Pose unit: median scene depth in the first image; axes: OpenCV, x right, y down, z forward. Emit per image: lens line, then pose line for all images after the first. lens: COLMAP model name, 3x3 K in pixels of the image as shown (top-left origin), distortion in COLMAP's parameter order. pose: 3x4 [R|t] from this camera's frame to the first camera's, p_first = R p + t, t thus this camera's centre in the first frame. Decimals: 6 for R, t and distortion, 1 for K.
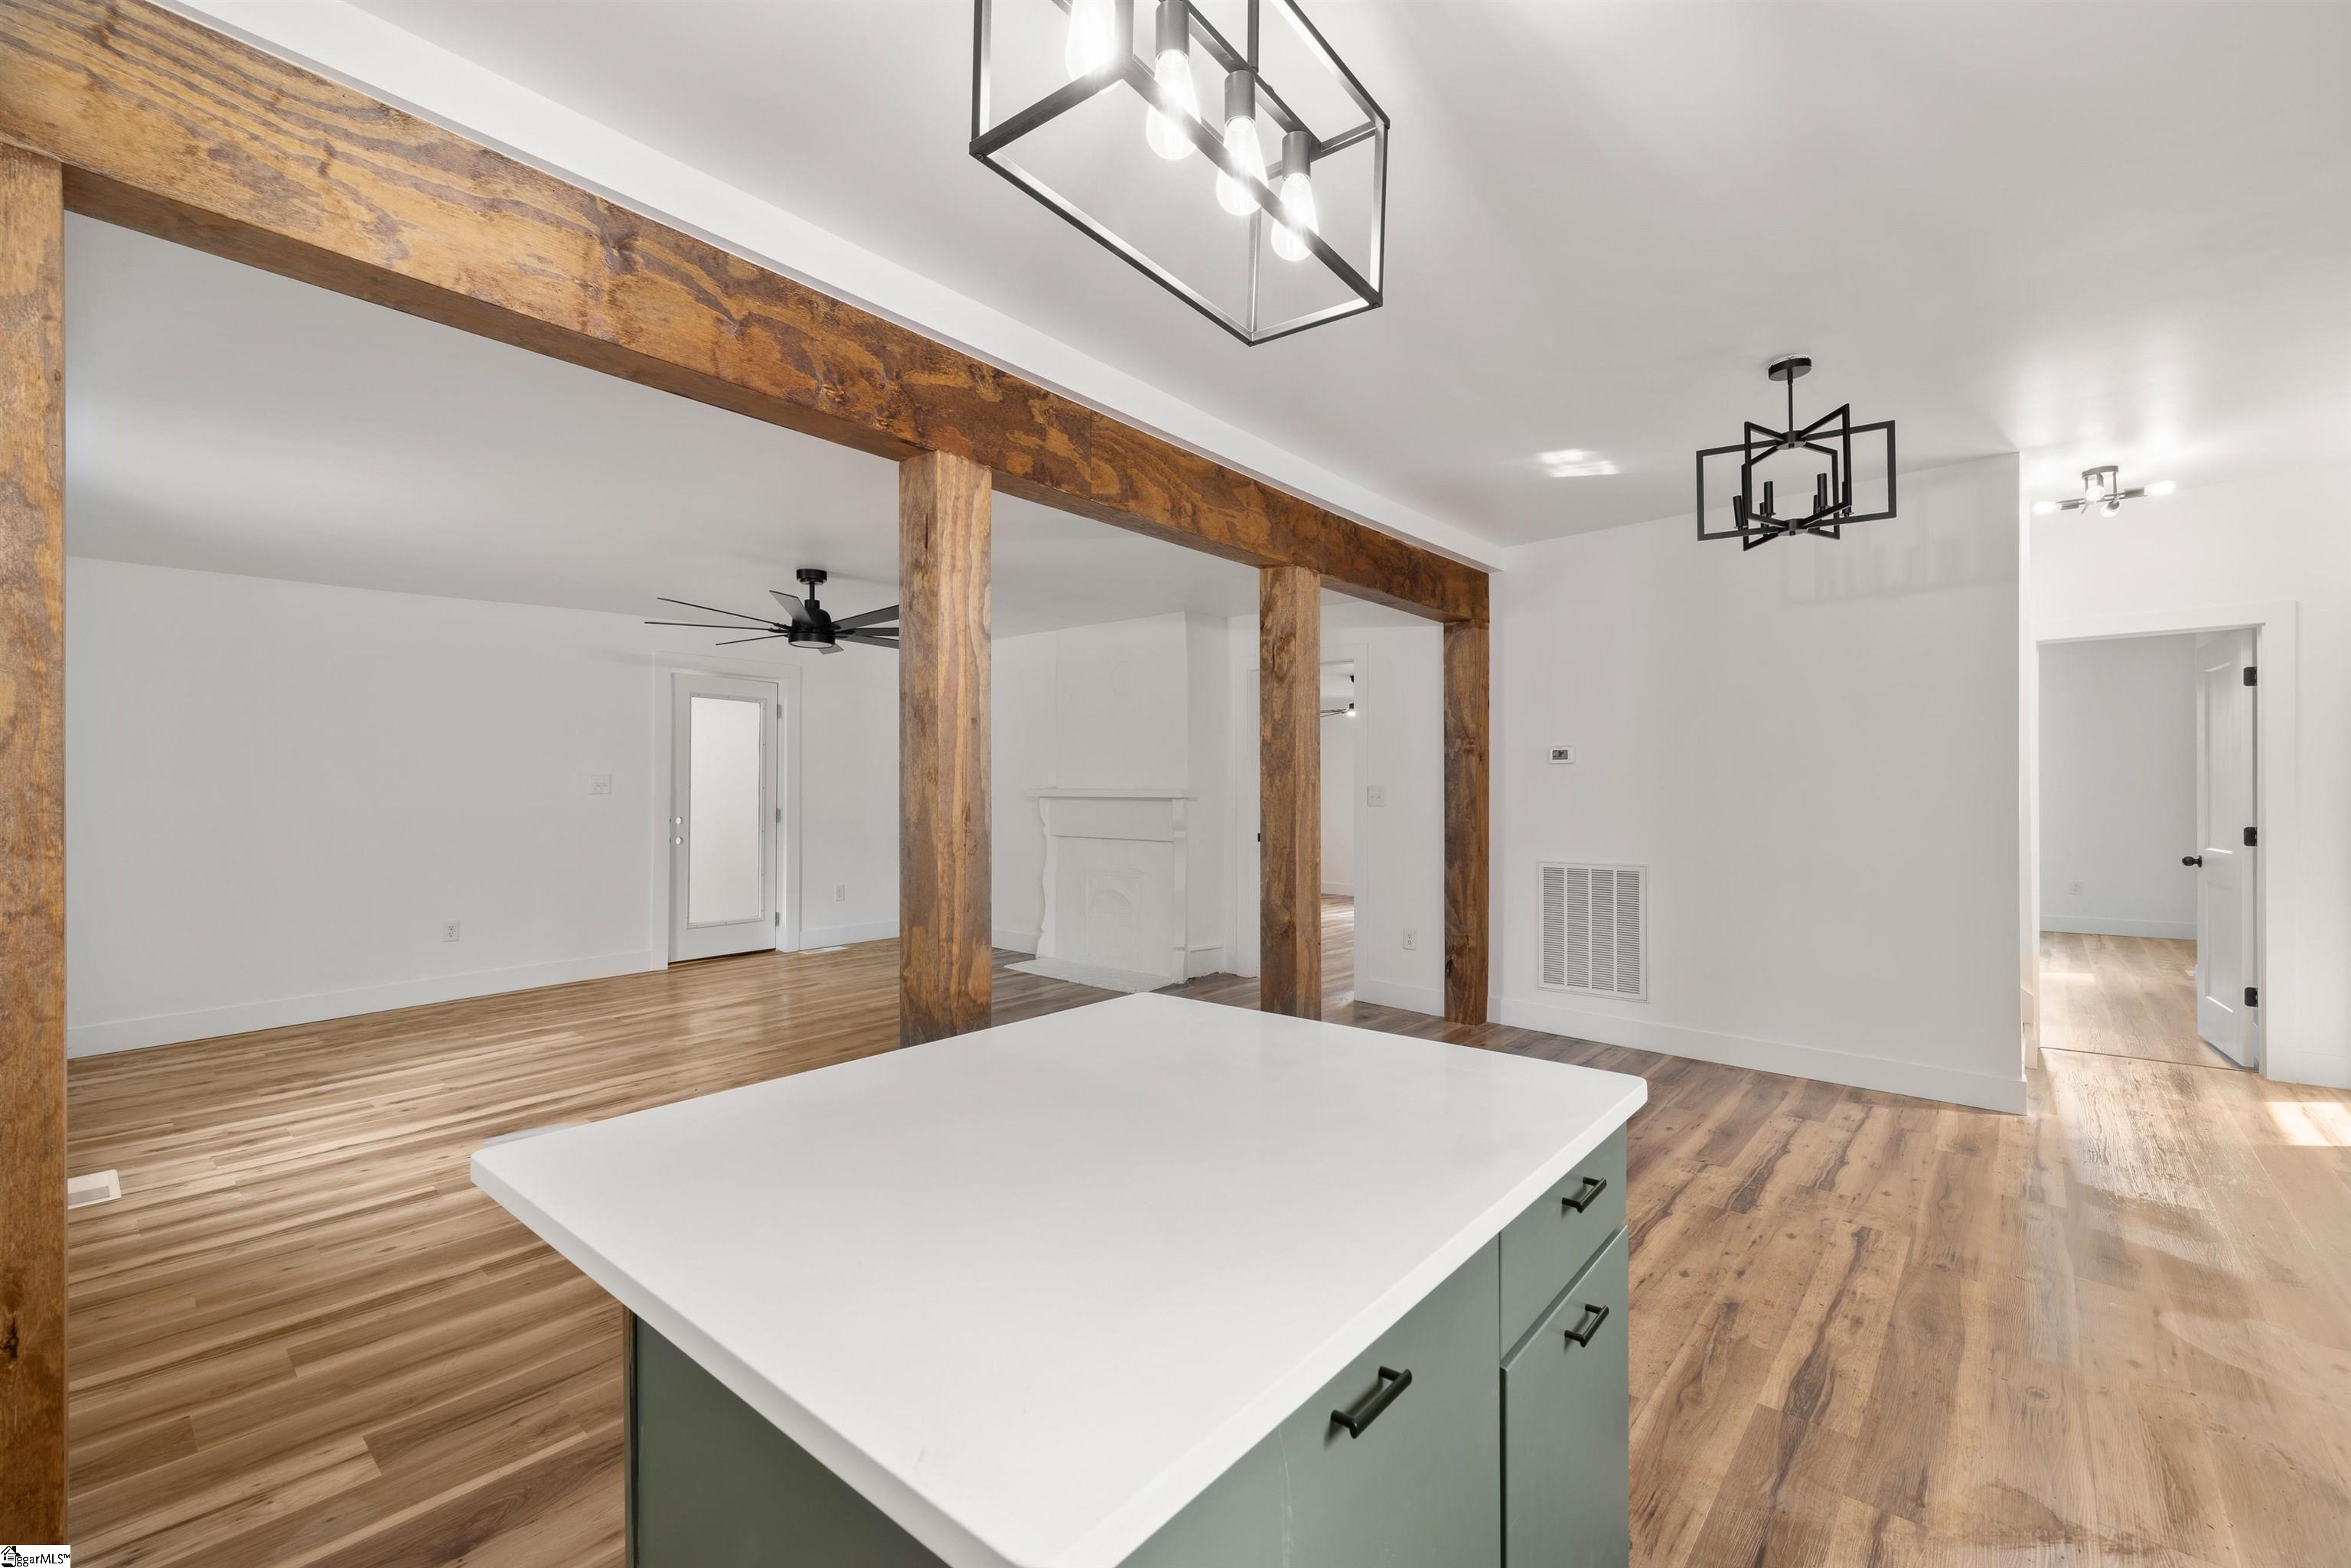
lens RADIAL K [[984.5, 0, 1170.0], [0, 984.5, 794.9], [0, 0, 1]] dist [-0.000075, 0.000094]
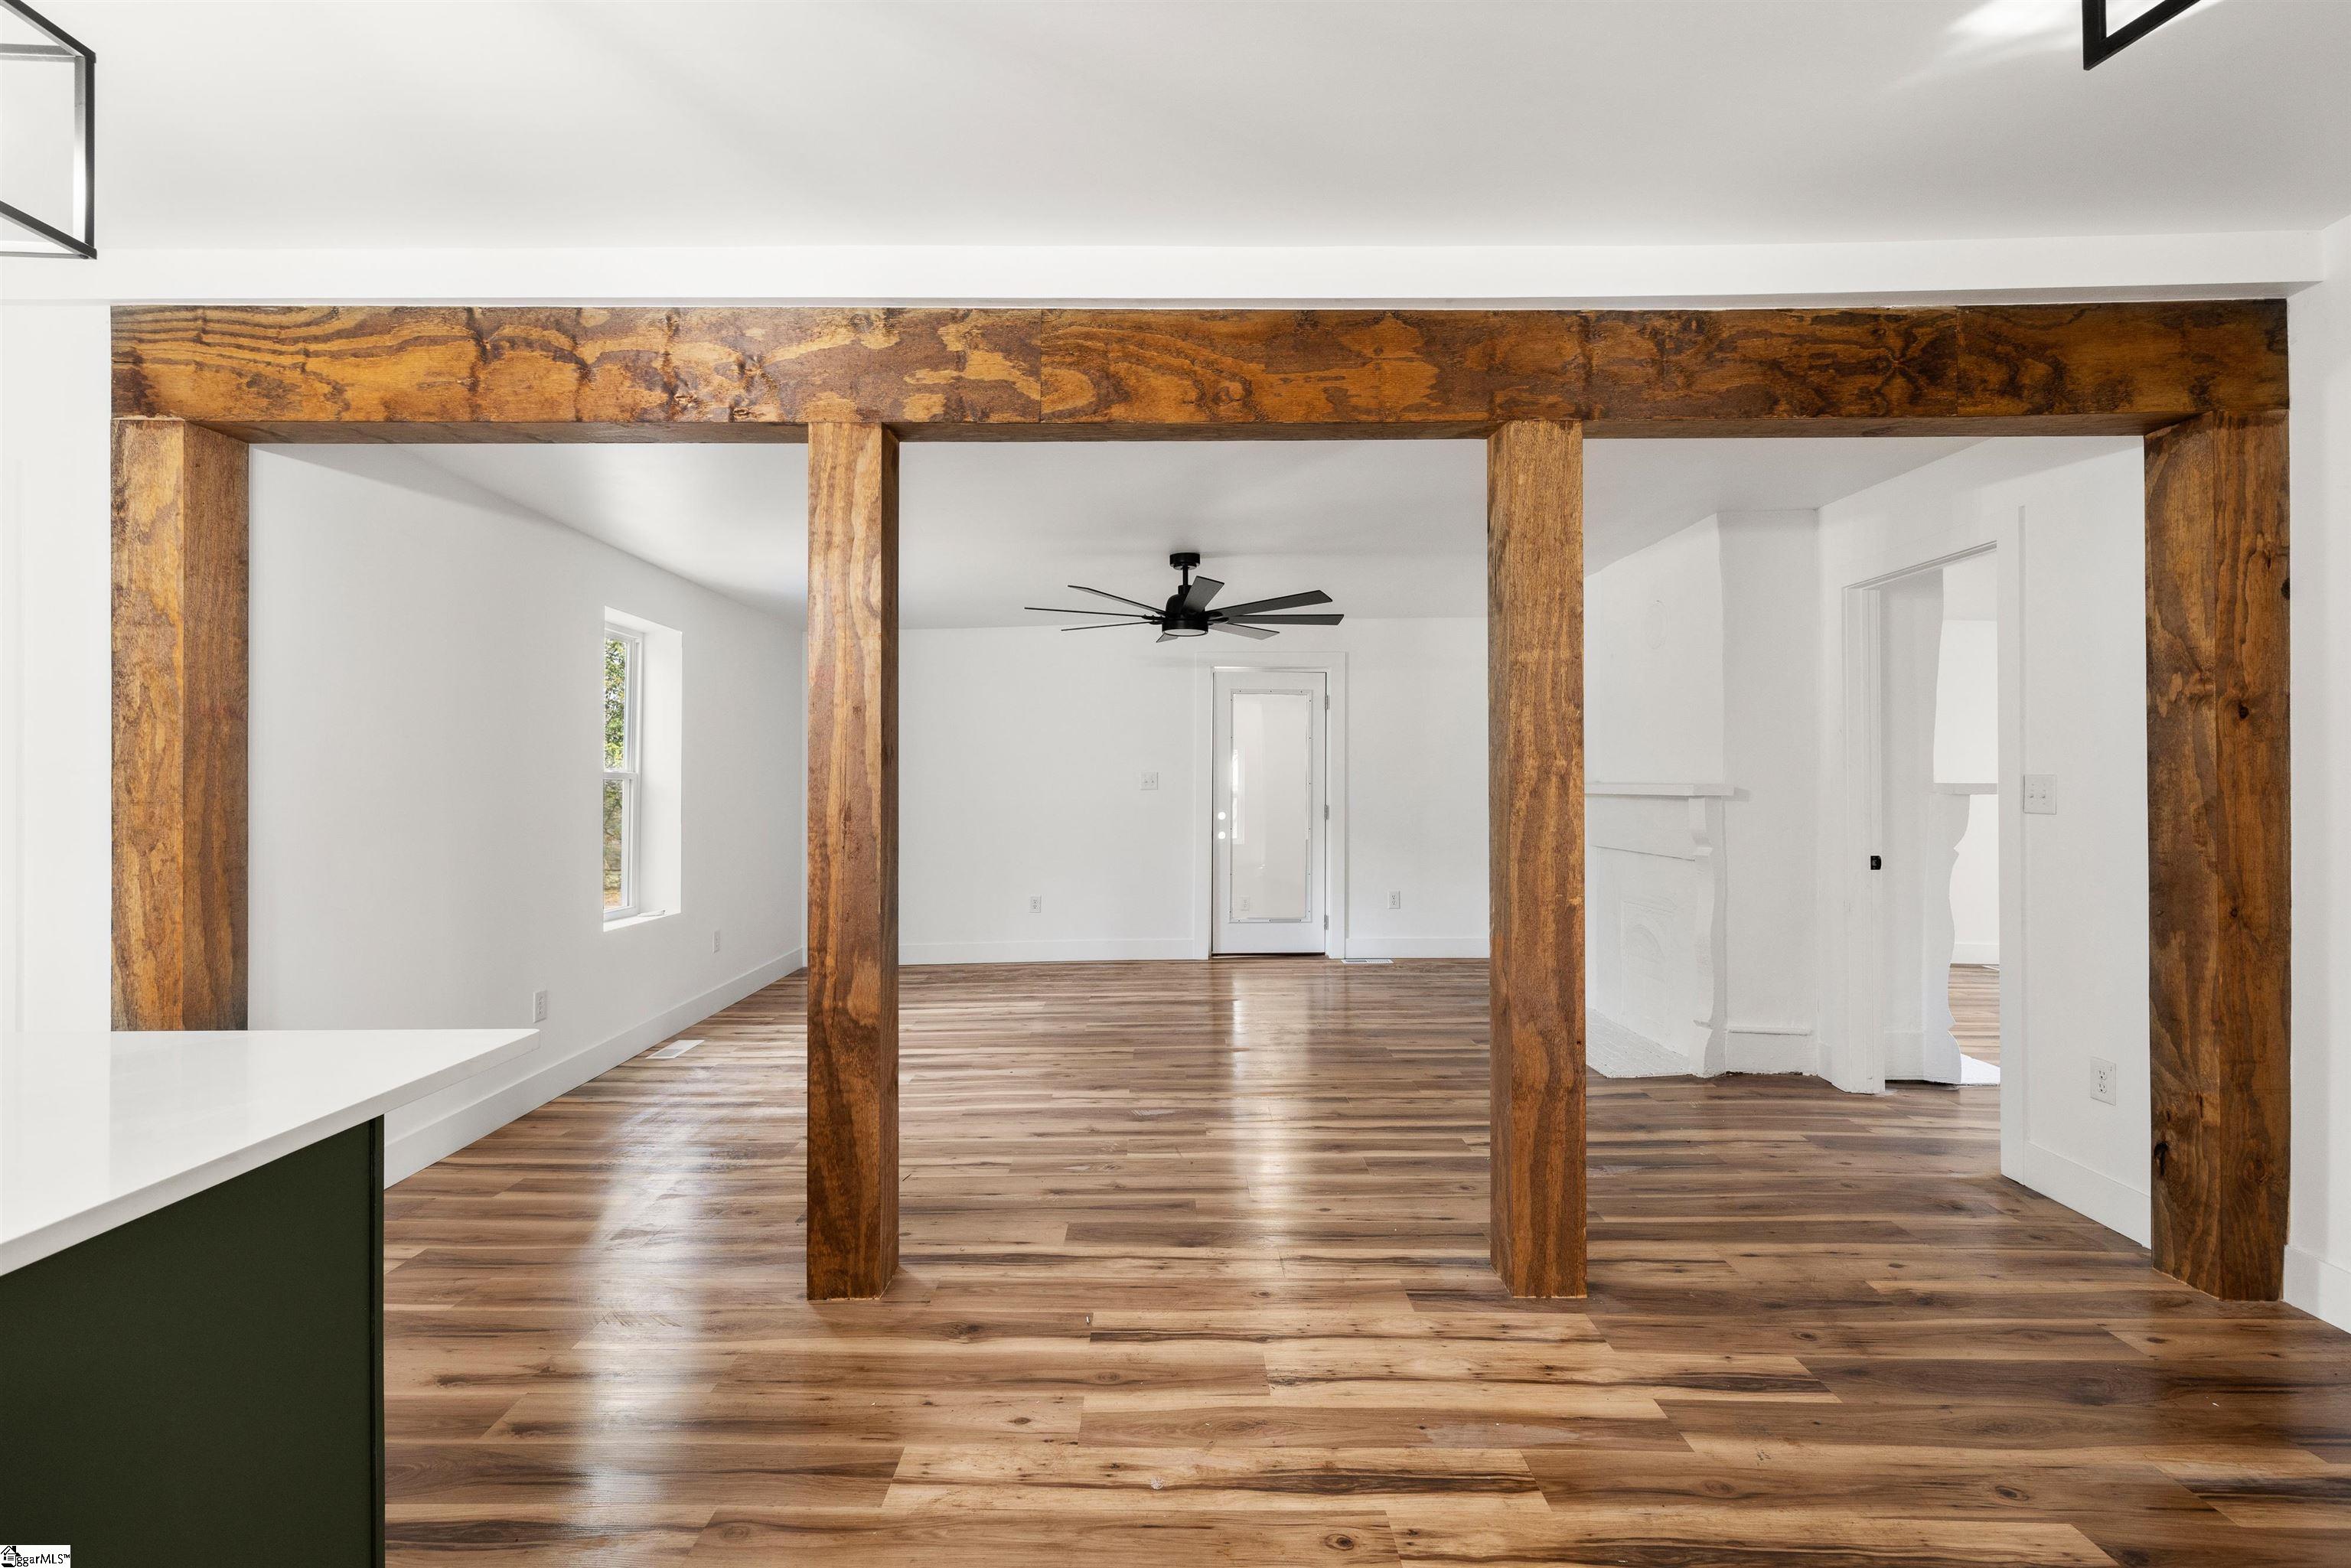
lens RADIAL K [[1050.7, 0, 1154.5], [0, 1050.7, 784.9], [0, 0, 1]] dist [0.000009, 0.000124]
pose [[0.641023, -0.003126, -0.767515, 0.558570], [-0.000573, 0.999989, -0.004552, -0.001899], [0.767521, 0.003358, 0.641015, 0.466106]]
